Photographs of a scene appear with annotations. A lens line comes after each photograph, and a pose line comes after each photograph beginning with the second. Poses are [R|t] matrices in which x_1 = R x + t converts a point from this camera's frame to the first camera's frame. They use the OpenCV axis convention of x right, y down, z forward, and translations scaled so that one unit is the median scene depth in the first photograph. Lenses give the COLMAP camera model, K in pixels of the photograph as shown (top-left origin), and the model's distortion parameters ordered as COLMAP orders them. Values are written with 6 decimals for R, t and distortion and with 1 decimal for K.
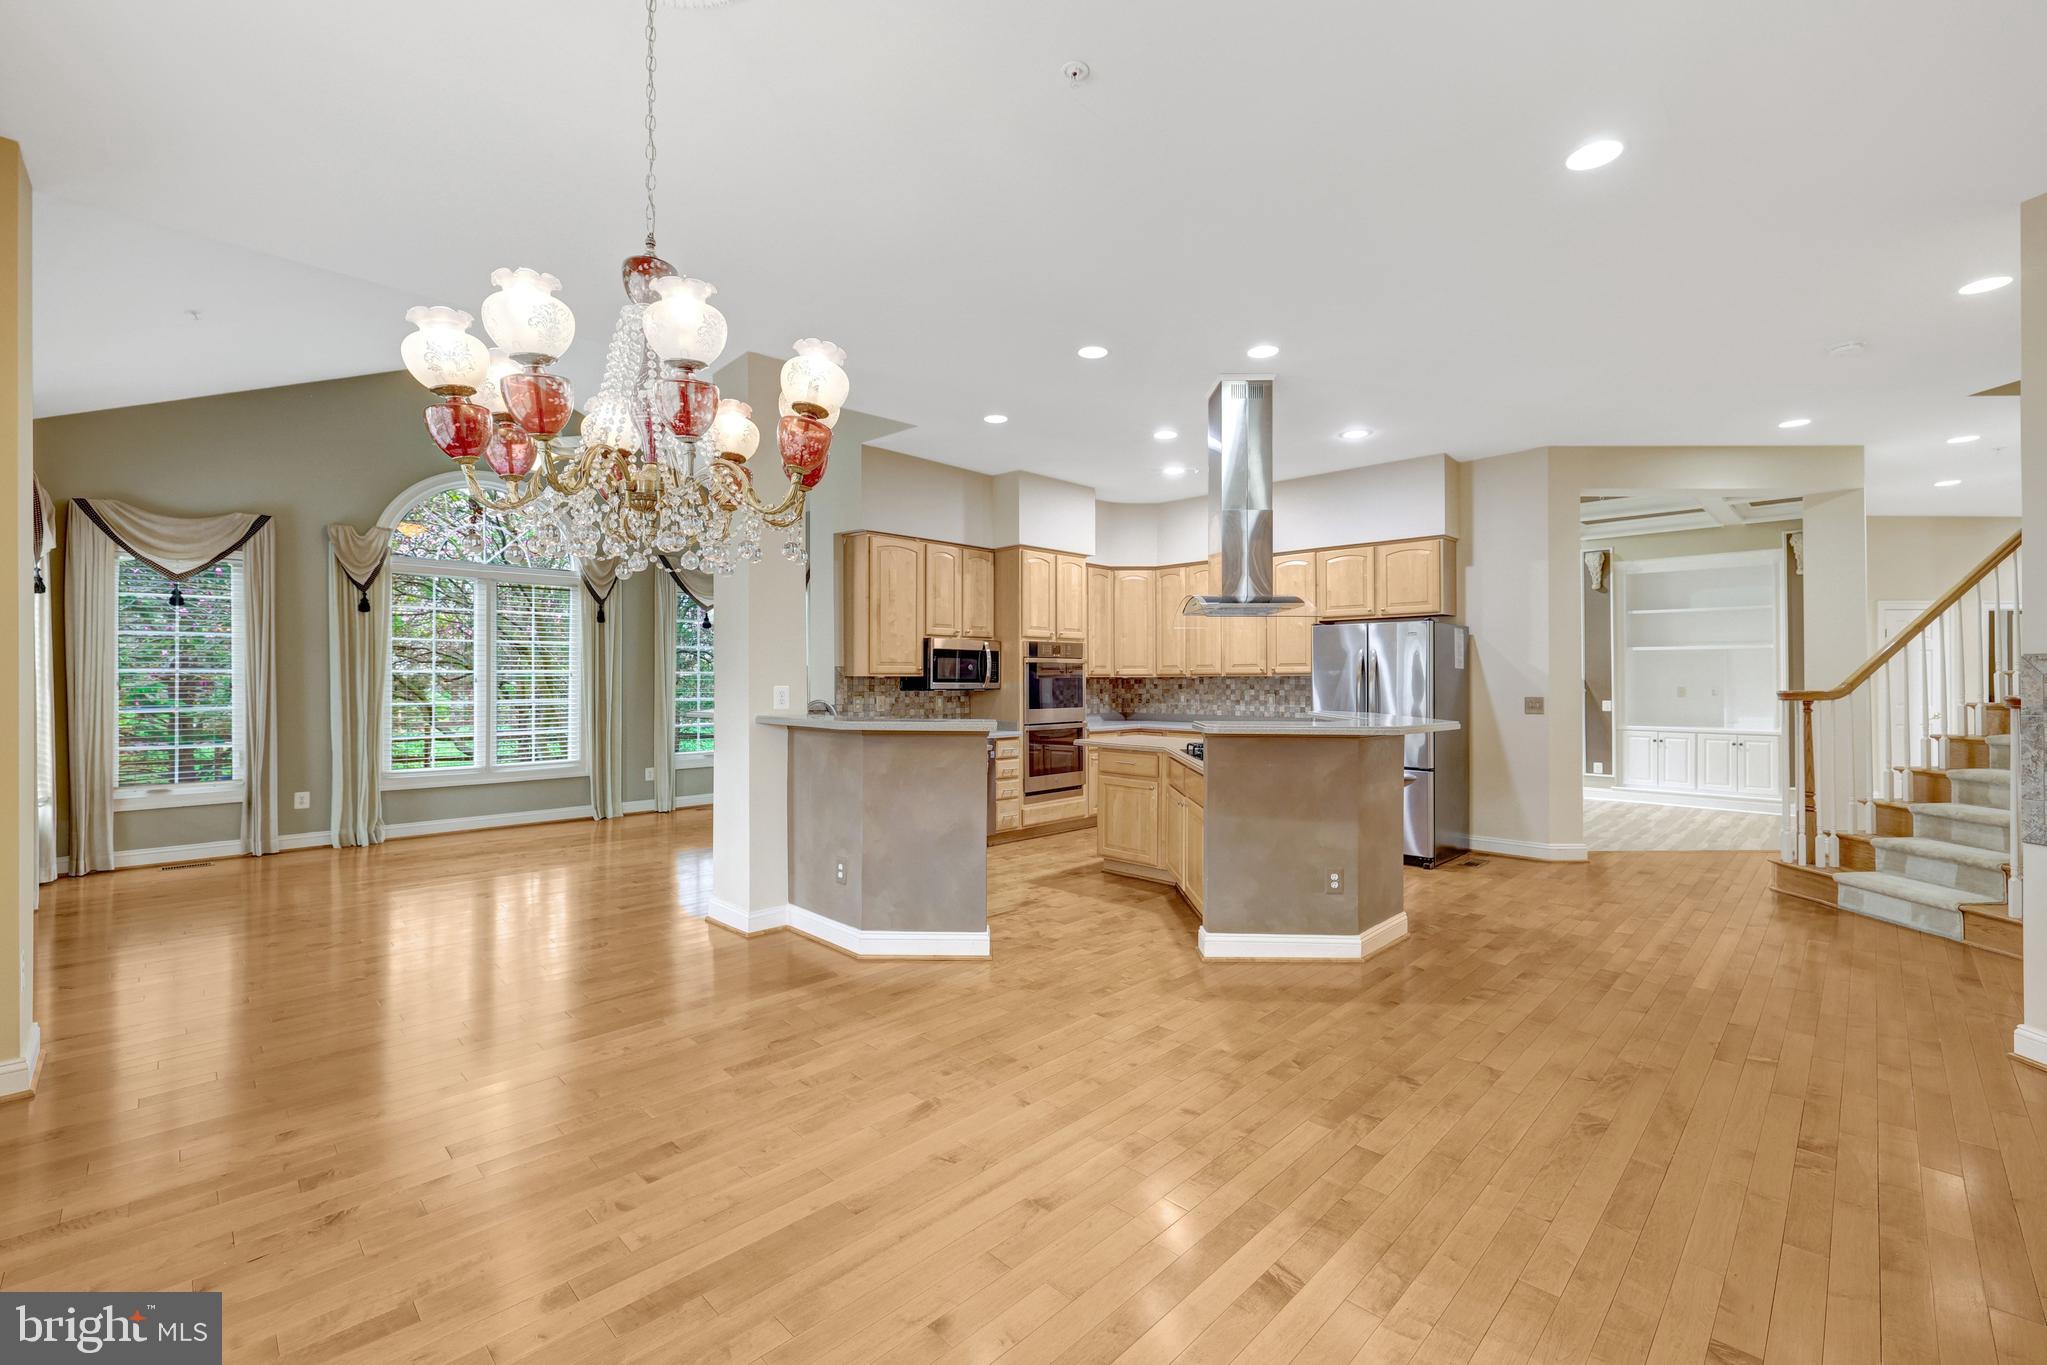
lens RADIAL K [[877.3, 0, 1001.7], [0, 877.3, 675.4], [0, 0, 1]] dist [-0.000804, -0.000445]
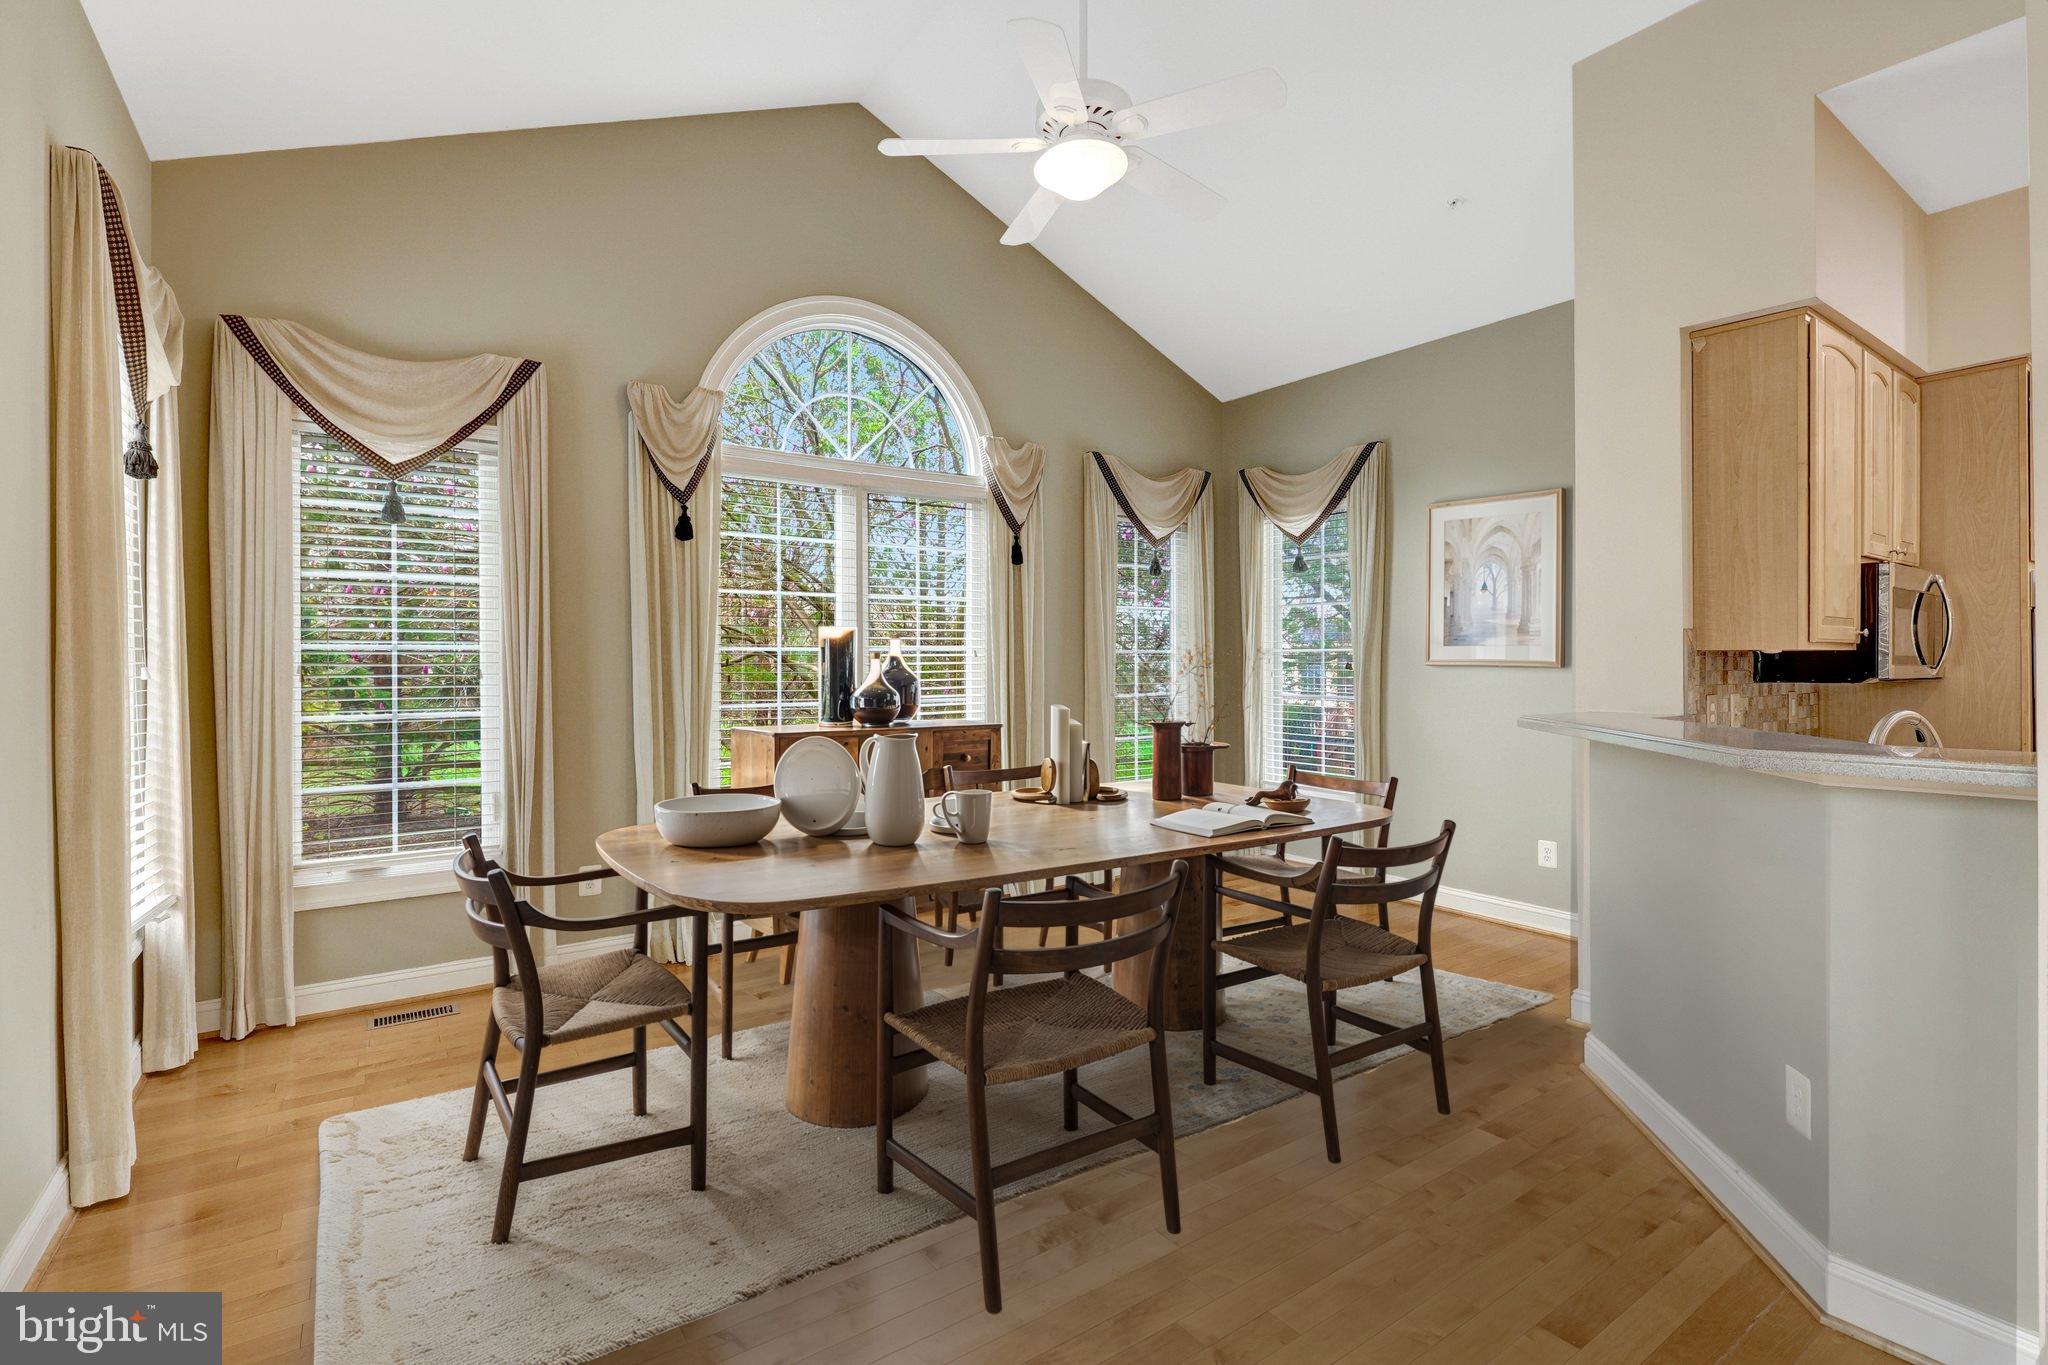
lens RADIAL K [[966.3, 0, 997.7], [0, 966.3, 663.7], [0, 0, 1]] dist [-0.001283, 0.000305]
pose [[0.986707, 0.001322, -0.162504, -0.483715], [0.000344, 0.999948, 0.010220, -0.000160], [0.162509, -0.010140, 0.986655, 0.479401]]
